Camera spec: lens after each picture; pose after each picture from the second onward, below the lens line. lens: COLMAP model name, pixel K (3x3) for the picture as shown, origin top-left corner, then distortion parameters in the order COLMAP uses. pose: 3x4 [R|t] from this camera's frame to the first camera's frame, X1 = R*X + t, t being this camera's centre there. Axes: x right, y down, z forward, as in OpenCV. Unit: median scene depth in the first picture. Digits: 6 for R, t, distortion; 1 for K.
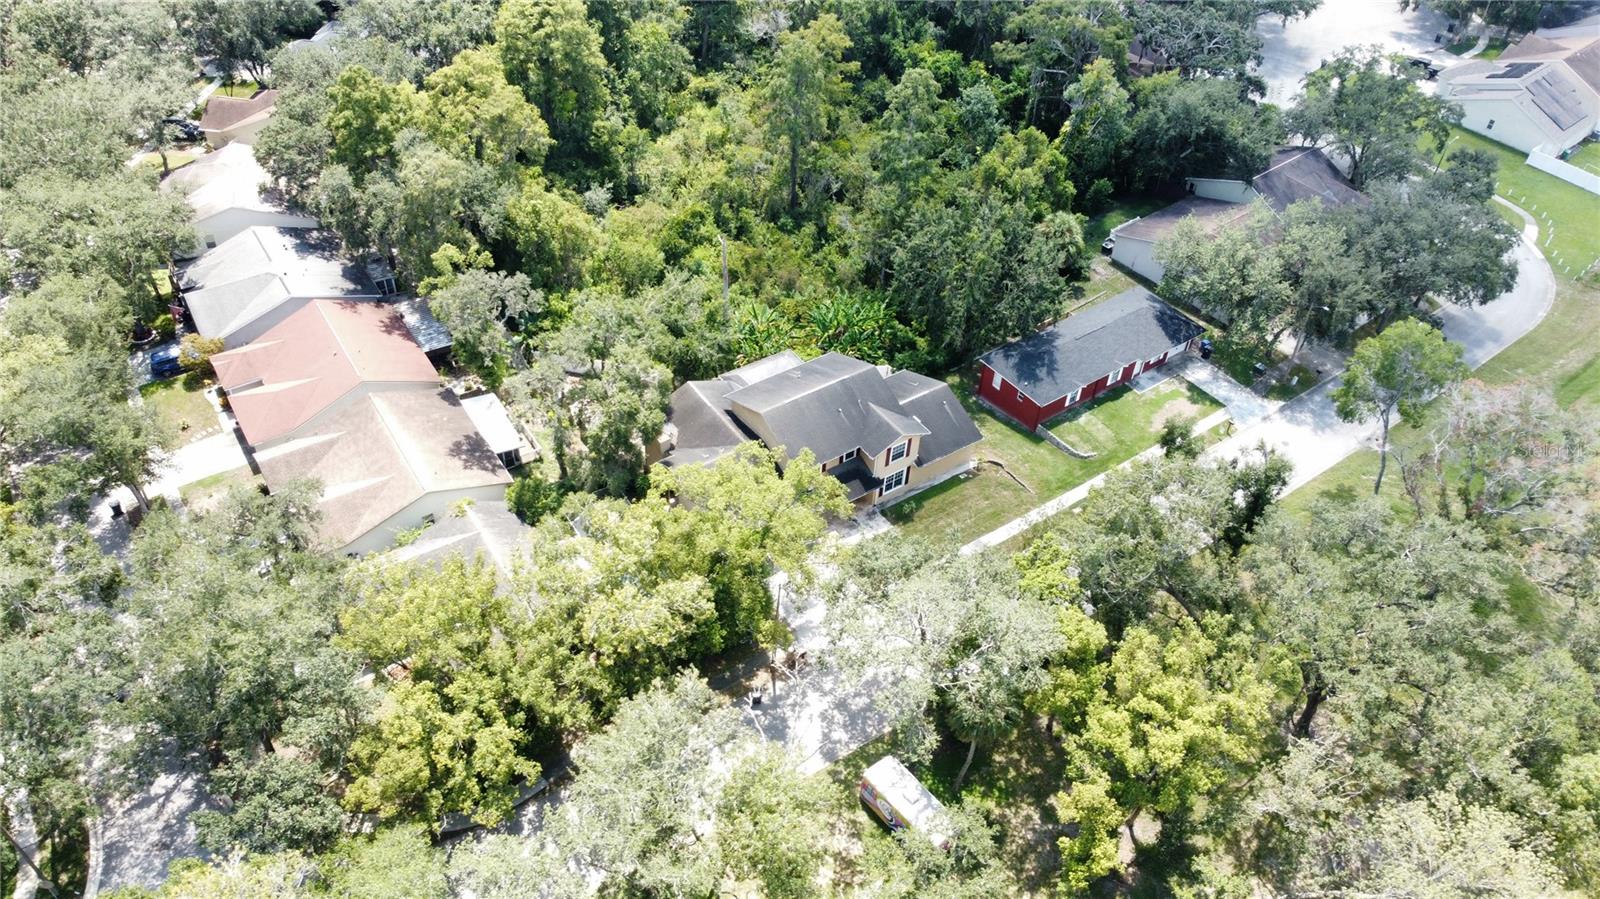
lens RADIAL K [[1212.2, 0, 797.9], [0, 1212.2, 447.6], [0, 0, 1]] dist [-0.009080, 0.004791]
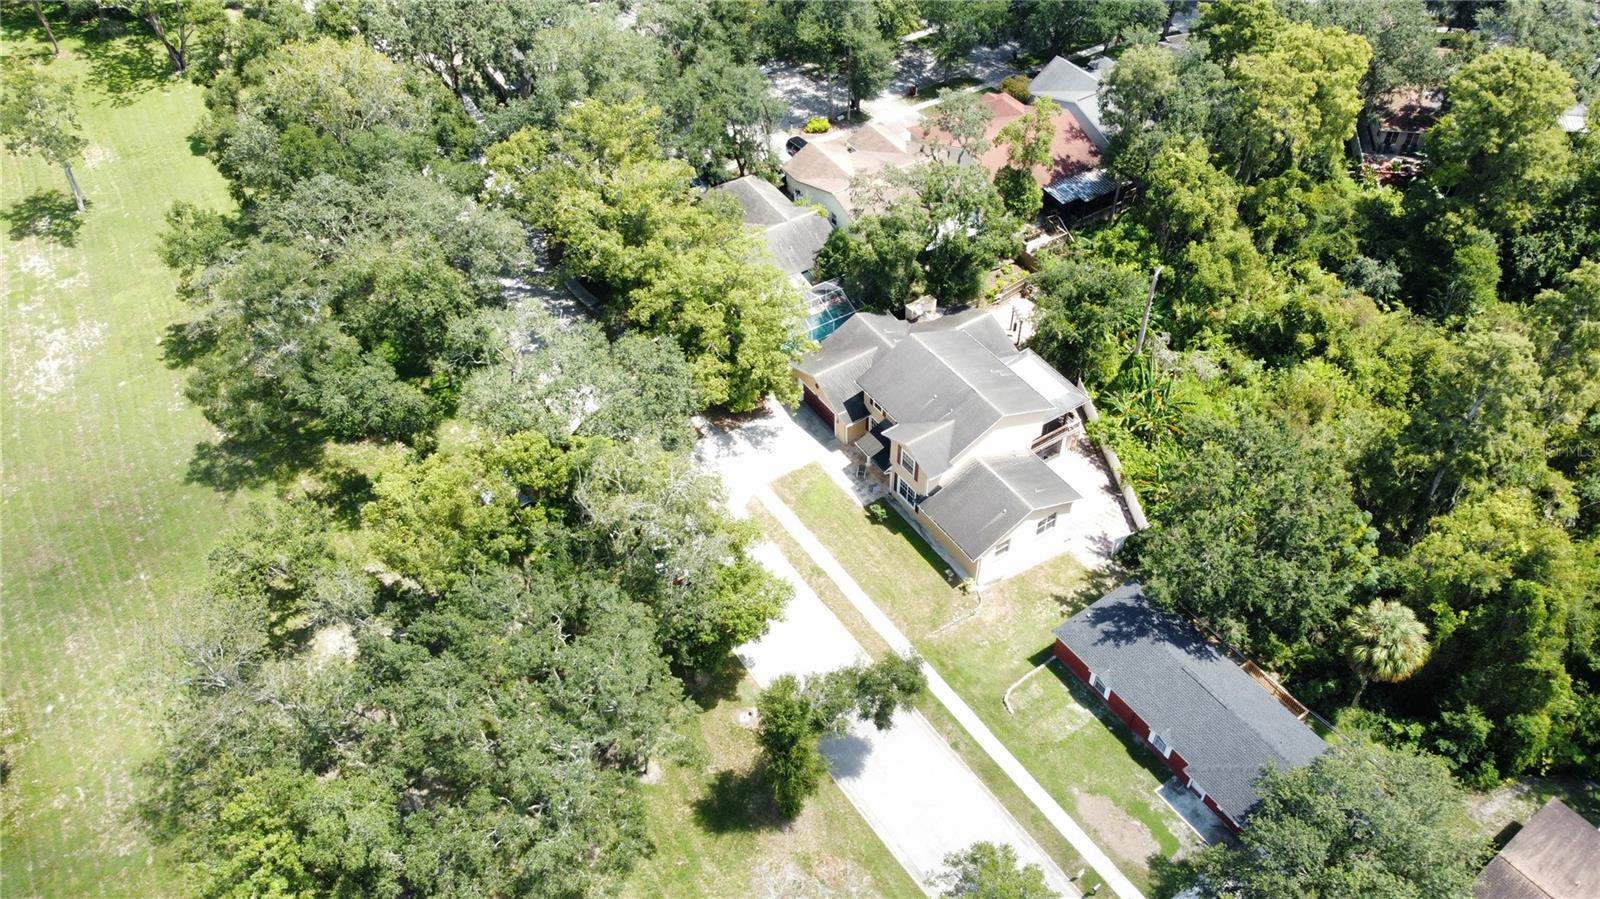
lens RADIAL K [[1212.2, 0, 803.9], [0, 1212.2, 448.1], [0, 0, 1]] dist [-0.009080, 0.004791]
pose [[-0.017820, 0.687906, -0.725581, 0.654237], [-0.656036, 0.539594, 0.527688, -0.385060], [0.754519, 0.485411, 0.441676, 0.447249]]
